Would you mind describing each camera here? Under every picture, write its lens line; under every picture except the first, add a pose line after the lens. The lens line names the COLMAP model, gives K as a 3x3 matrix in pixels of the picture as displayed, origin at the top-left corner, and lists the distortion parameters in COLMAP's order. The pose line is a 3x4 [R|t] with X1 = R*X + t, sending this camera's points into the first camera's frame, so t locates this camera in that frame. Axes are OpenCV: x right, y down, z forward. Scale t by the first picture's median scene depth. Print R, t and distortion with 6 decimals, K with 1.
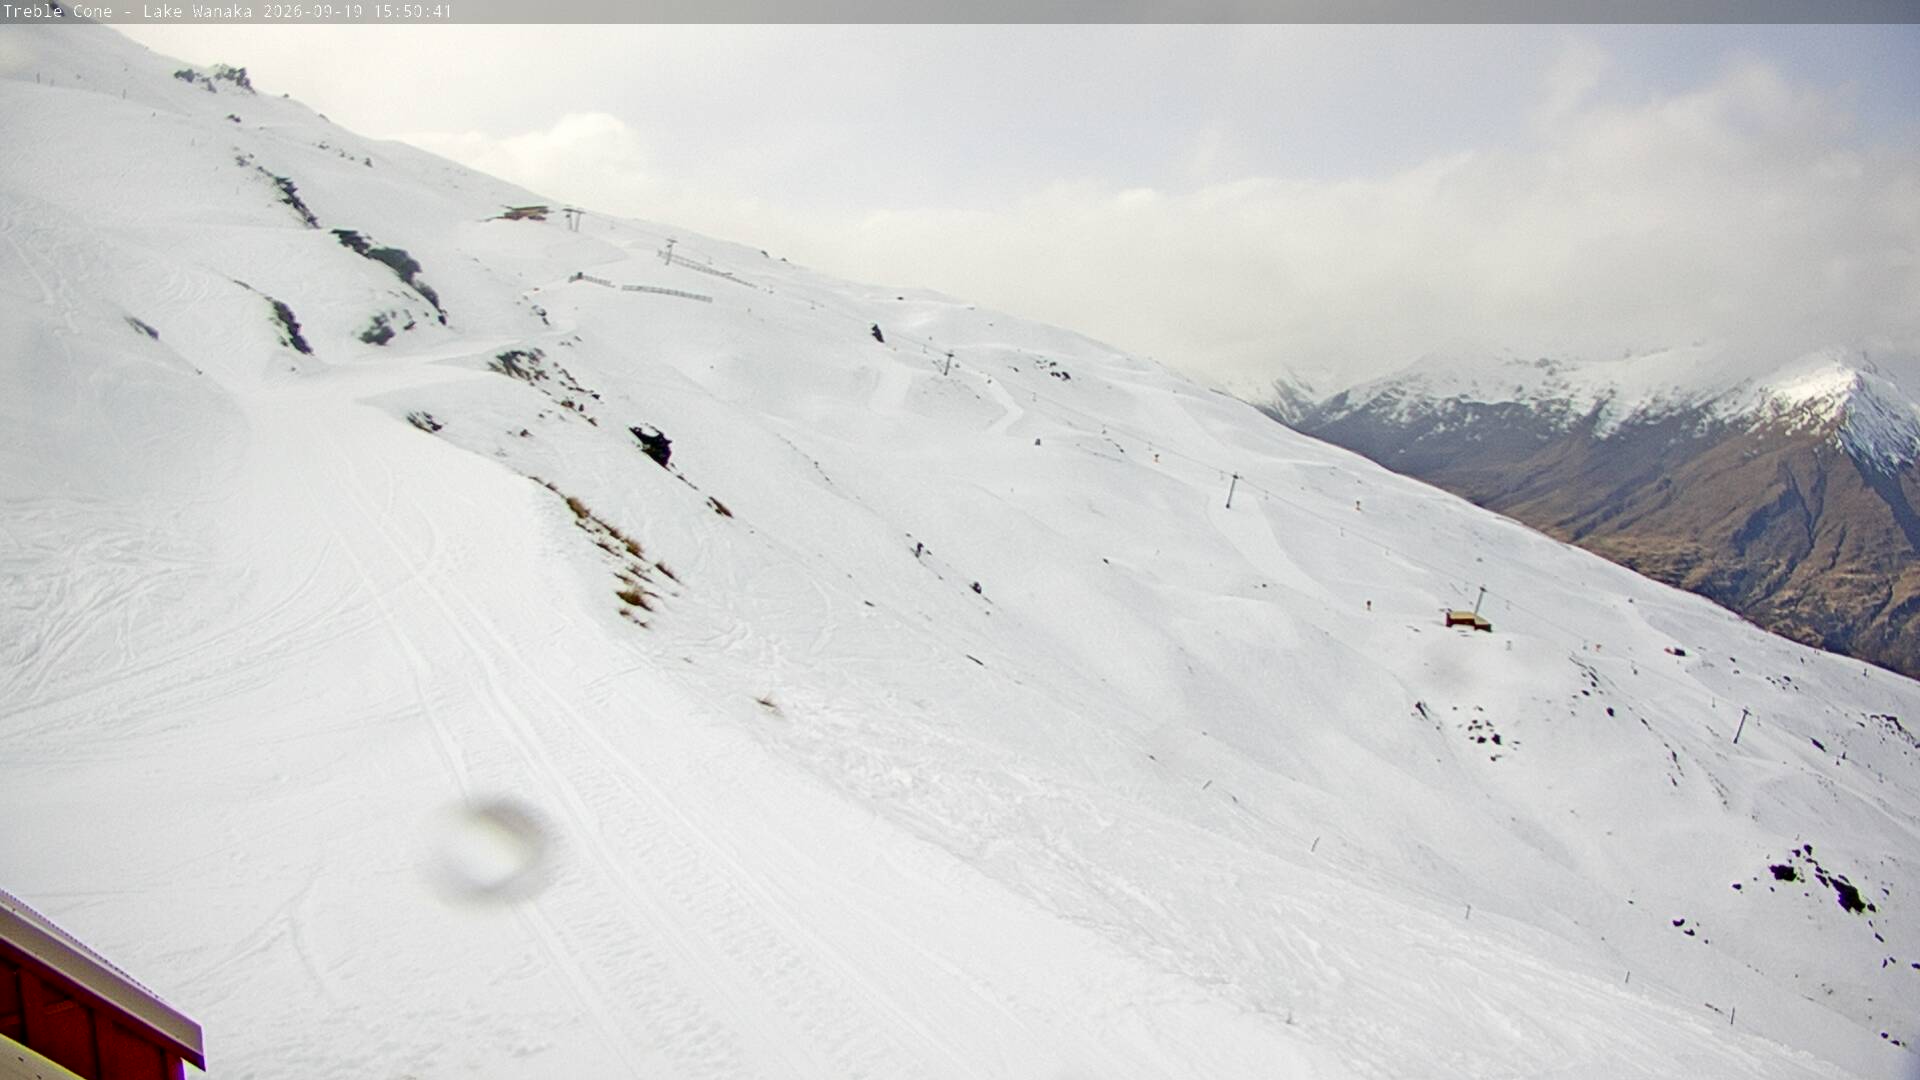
lens RADIAL K [[2785.4, 0, 969.1], [0, 2785.4, 543.0], [0, 0, 1]] dist [0.130477, 0.000000]
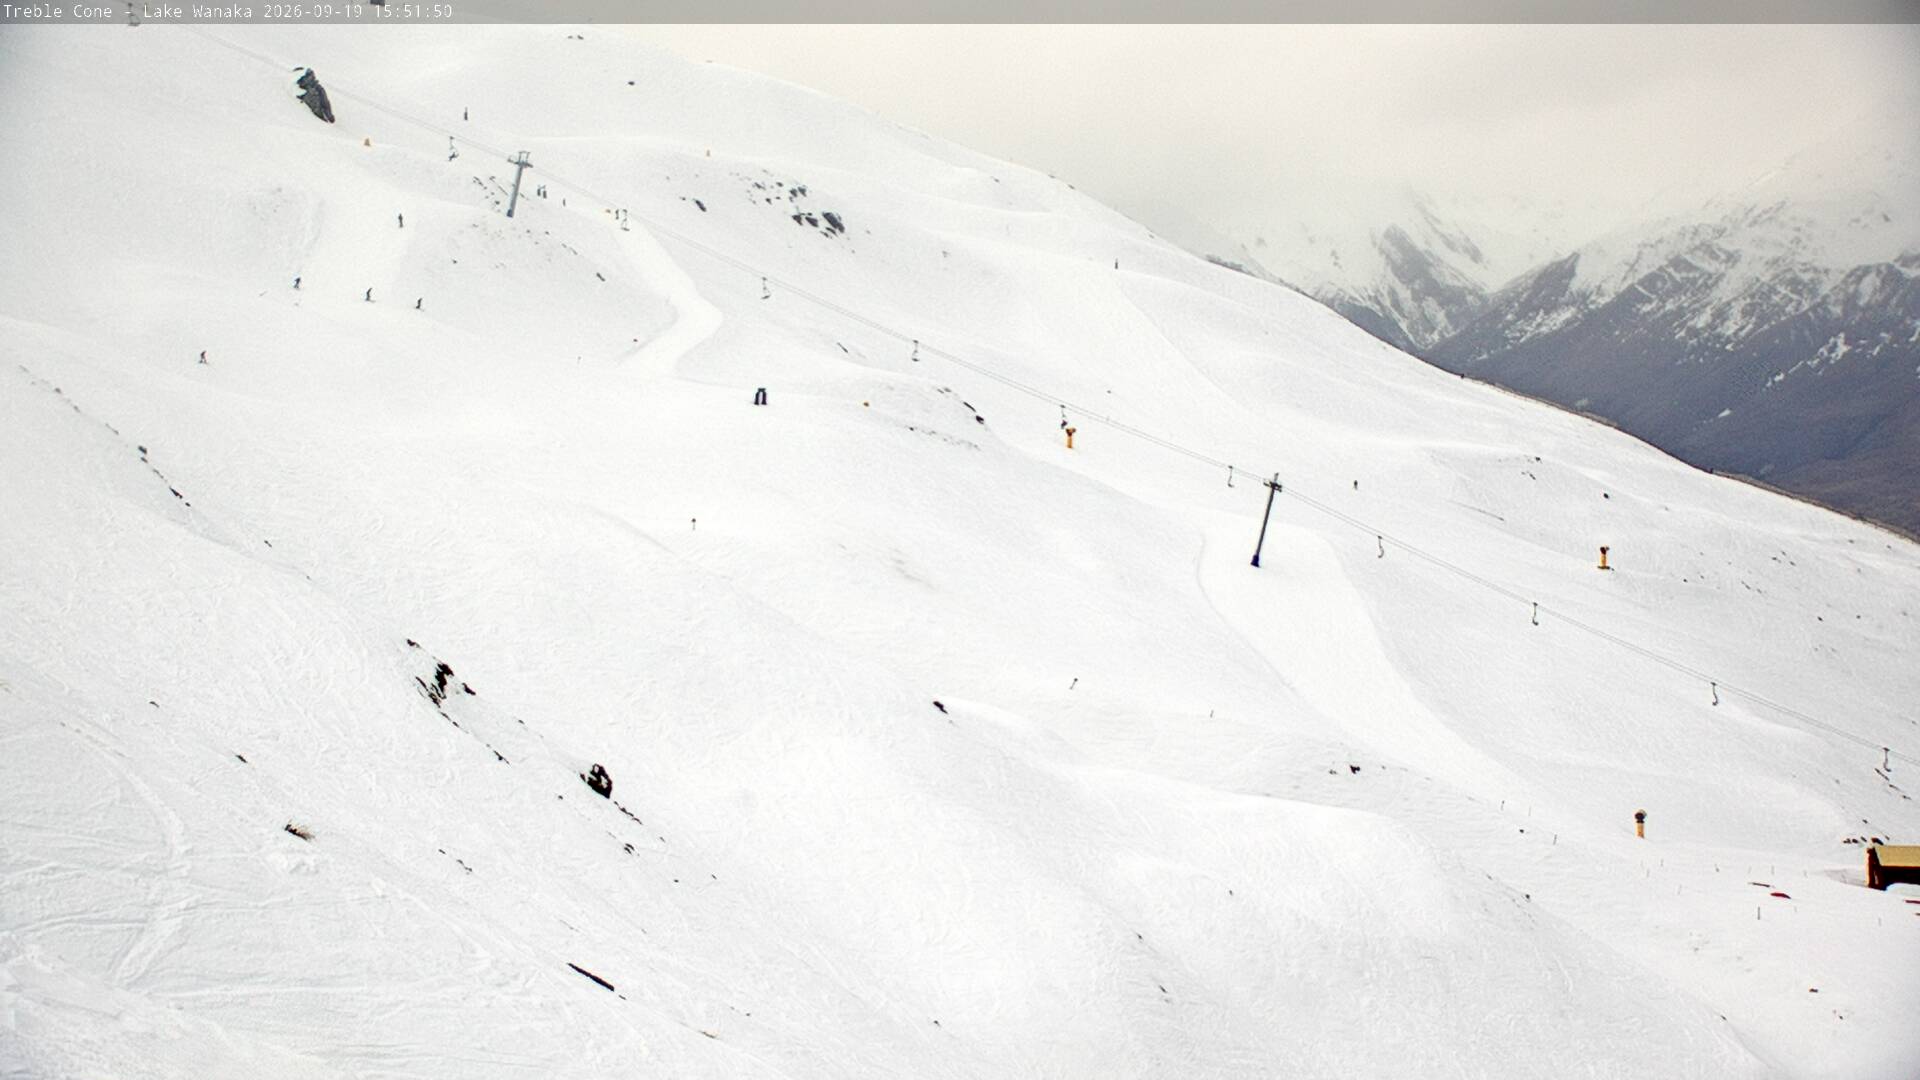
lens RADIAL K [[2785.4, 0, 963.8], [0, 2785.4, 547.8], [0, 0, 1]] dist [0.130477, 0.000000]
pose [[0.997865, -0.004946, 0.065121, 0.027785], [0.006259, 0.999781, -0.019977, -0.007750], [-0.065008, 0.020342, 0.997677, 0.622967]]
